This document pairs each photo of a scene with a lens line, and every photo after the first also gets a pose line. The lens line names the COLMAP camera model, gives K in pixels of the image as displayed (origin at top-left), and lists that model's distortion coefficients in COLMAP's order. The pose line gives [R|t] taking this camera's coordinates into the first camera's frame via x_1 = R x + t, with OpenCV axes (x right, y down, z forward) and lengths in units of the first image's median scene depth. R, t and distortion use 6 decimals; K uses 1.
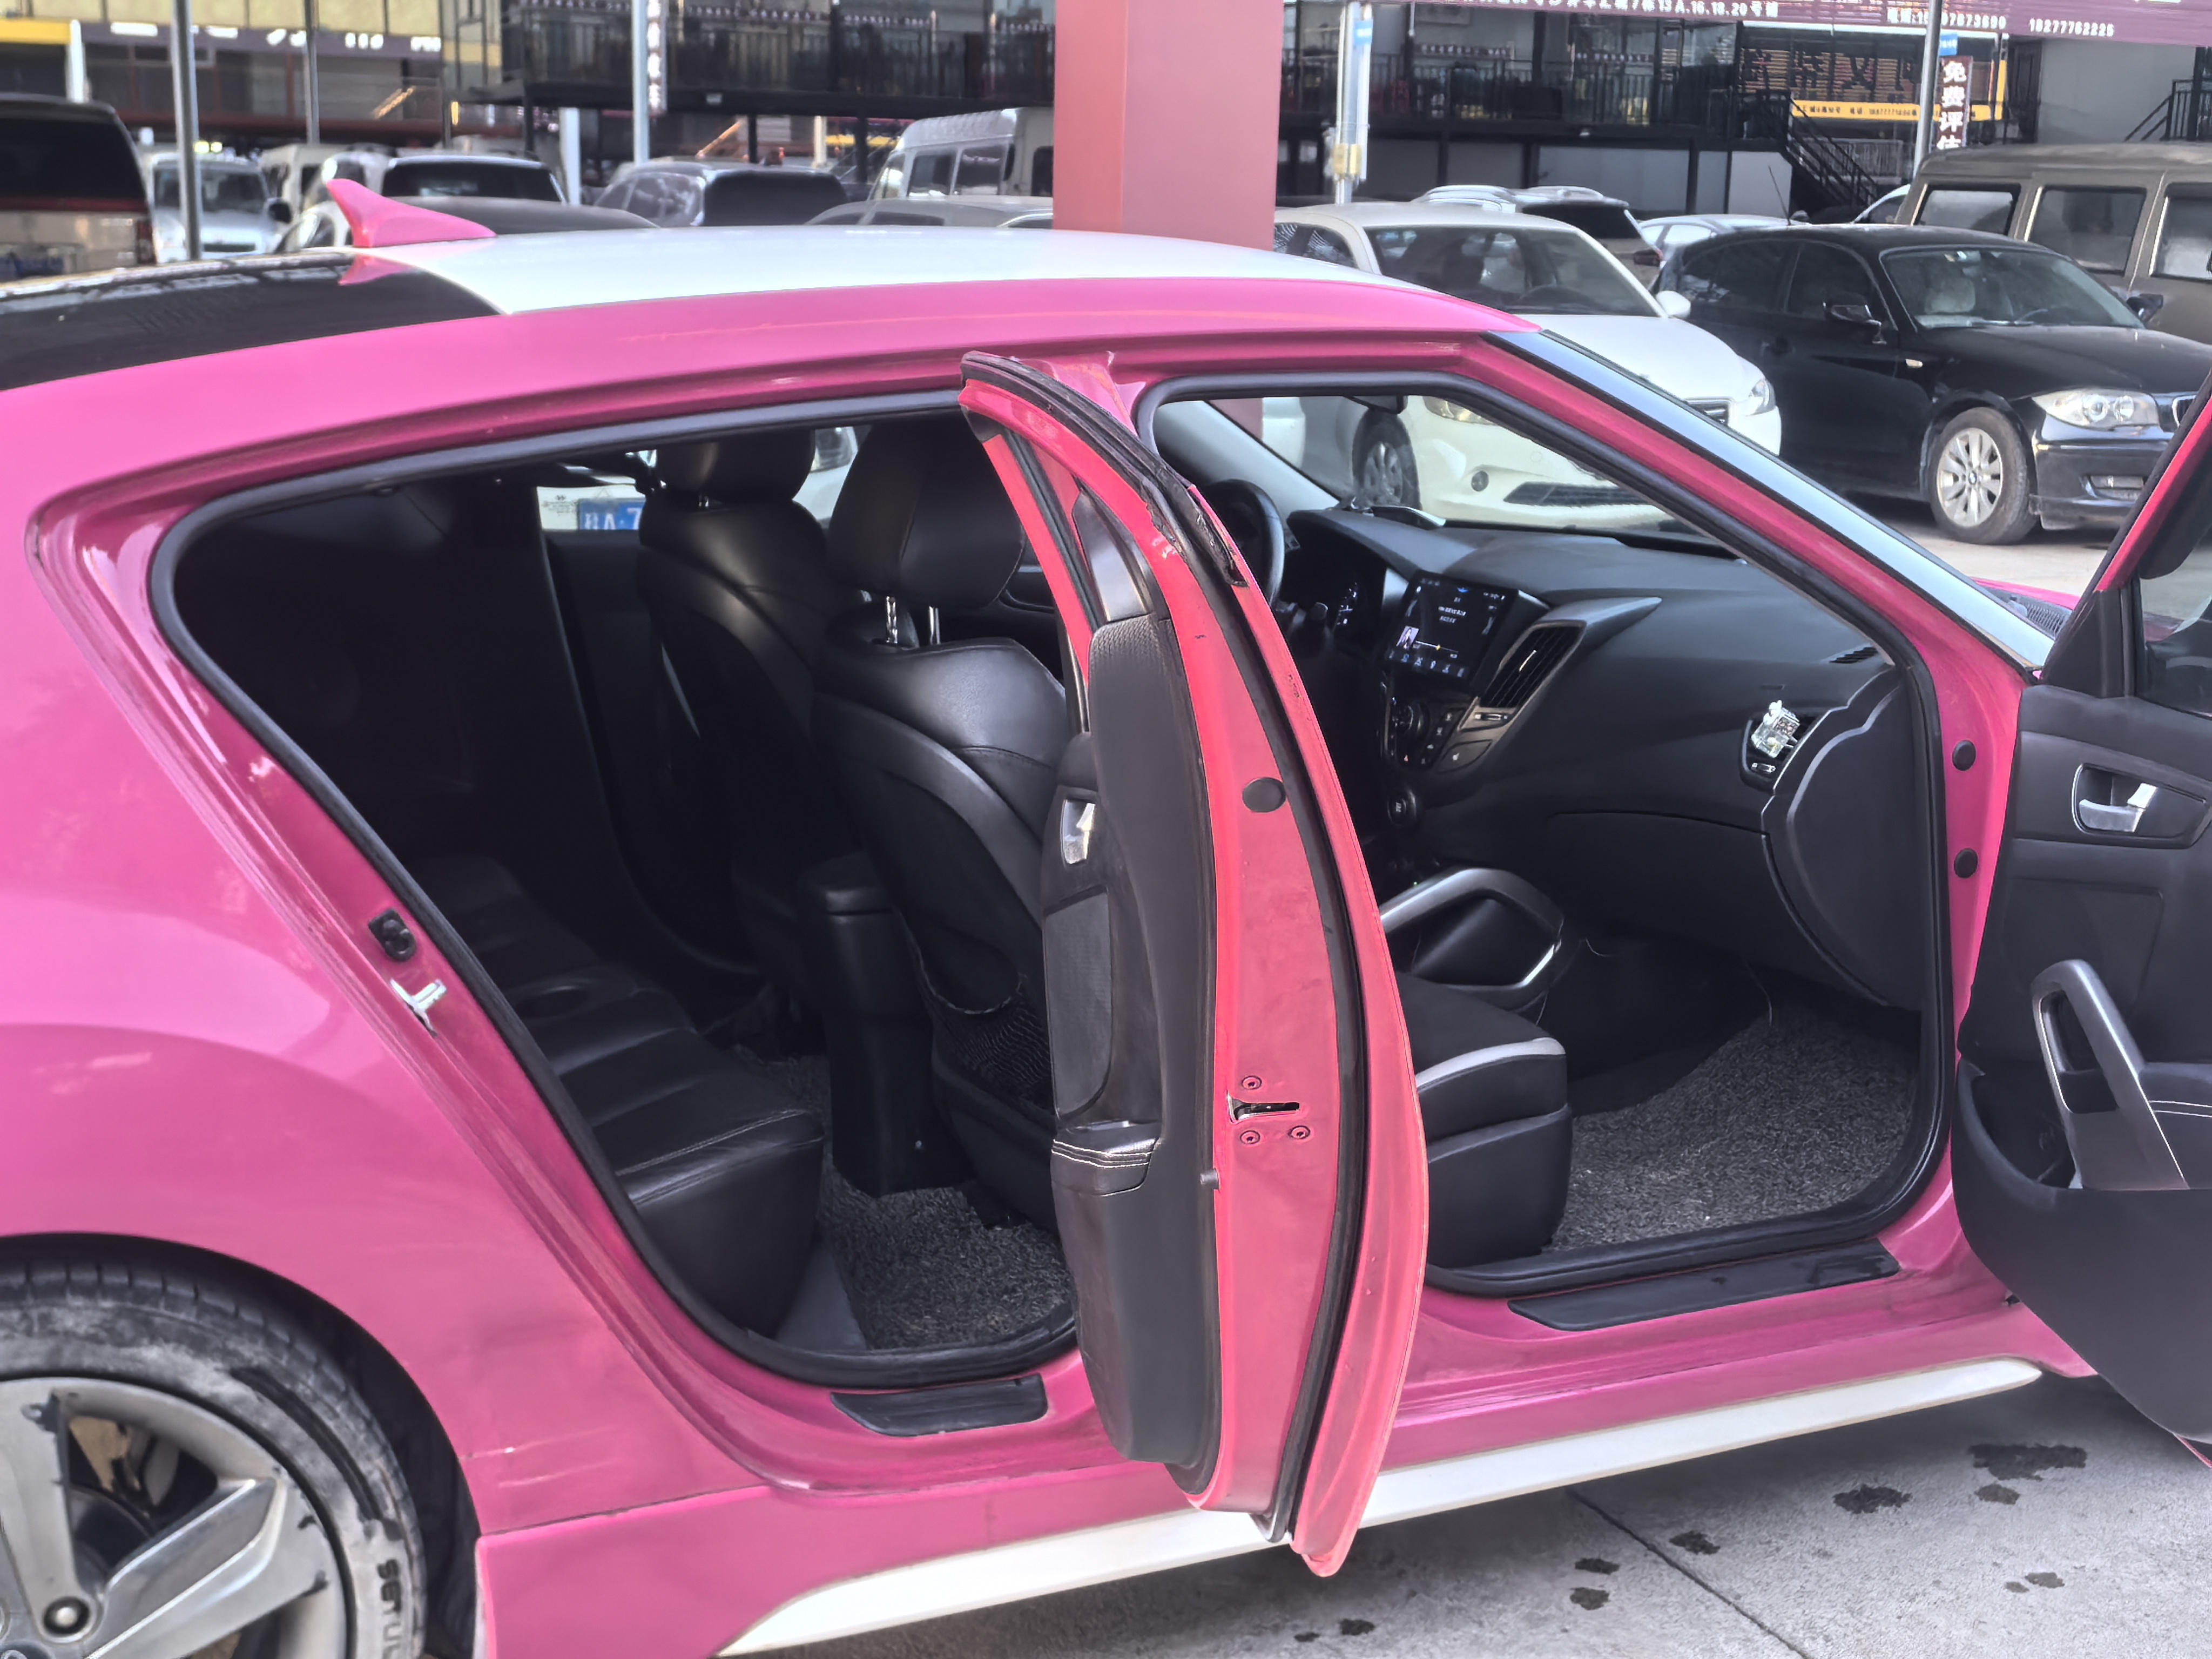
lens RADIAL K [[2957.5, 0, 1106.0], [0, 2957.5, 829.5], [0, 0, 1]] dist [0.019548, 0.003432]
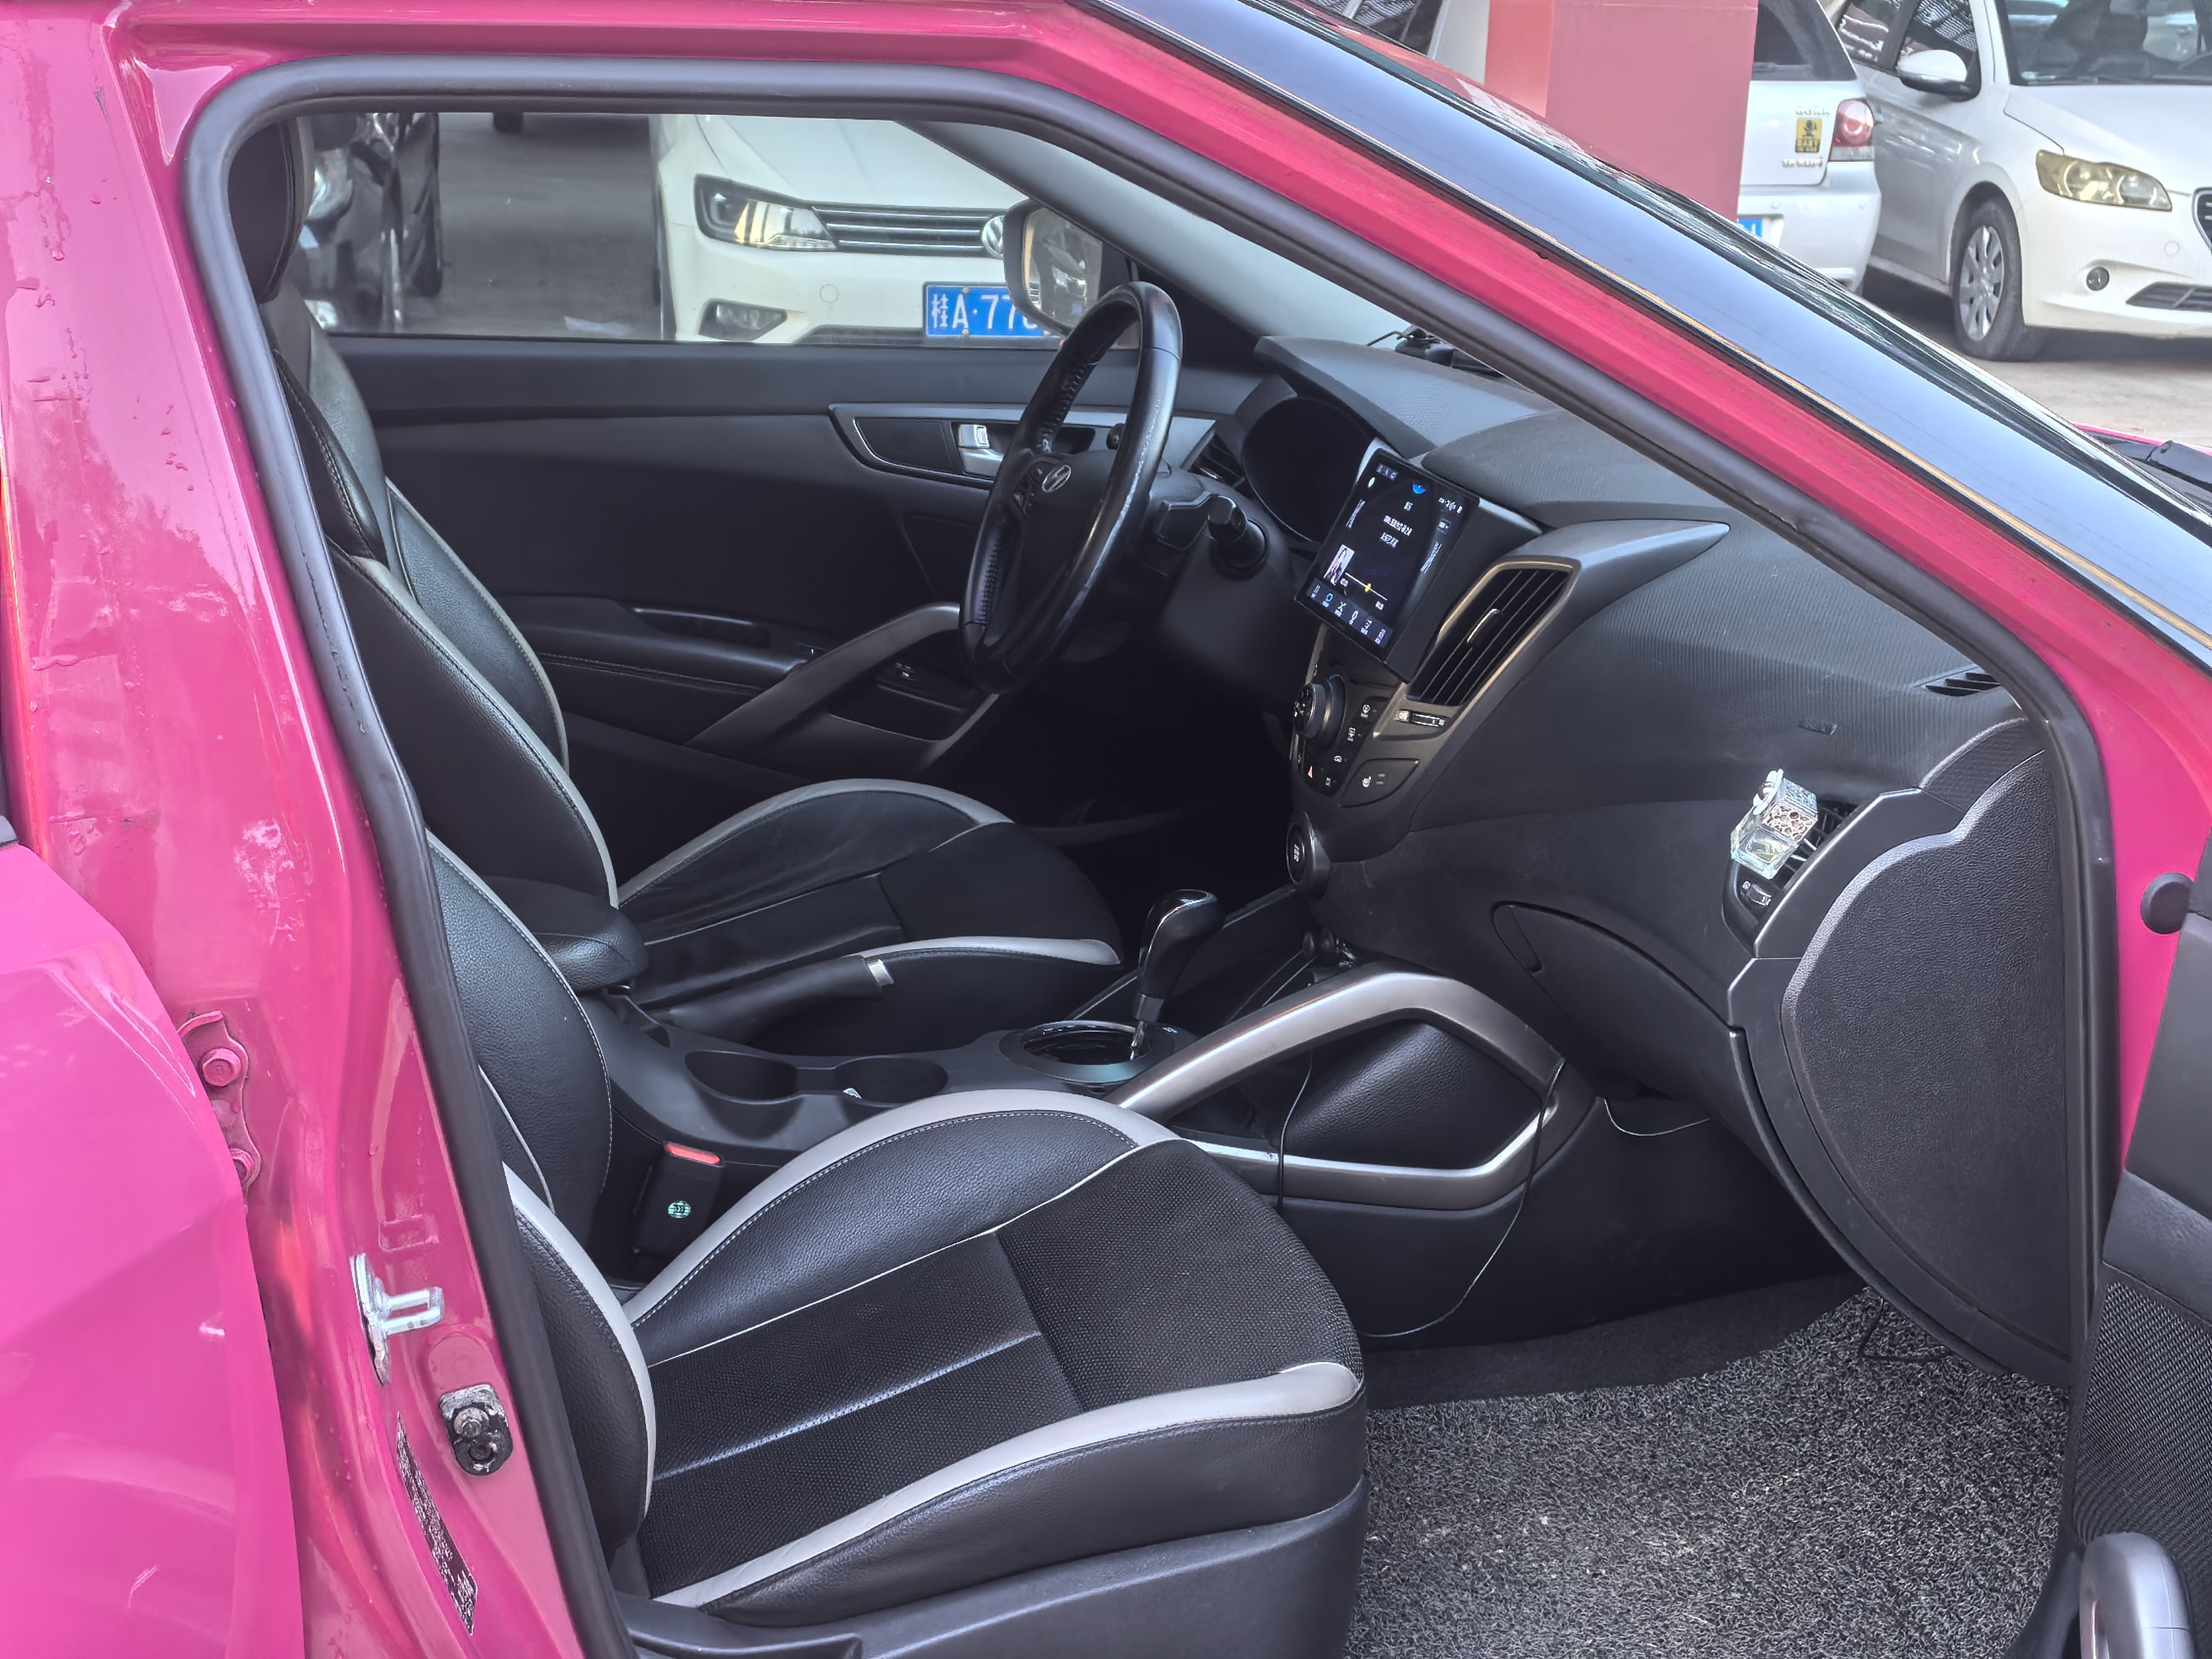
lens RADIAL K [[2957.5, 0, 1106.0], [0, 2957.5, 829.5], [0, 0, 1]] dist [0.019548, 0.003432]
pose [[0.970381, 0.063330, -0.233129, 0.204918], [-0.046157, 0.995853, 0.078402, -0.058544], [0.237128, -0.065320, 0.969280, 0.429311]]
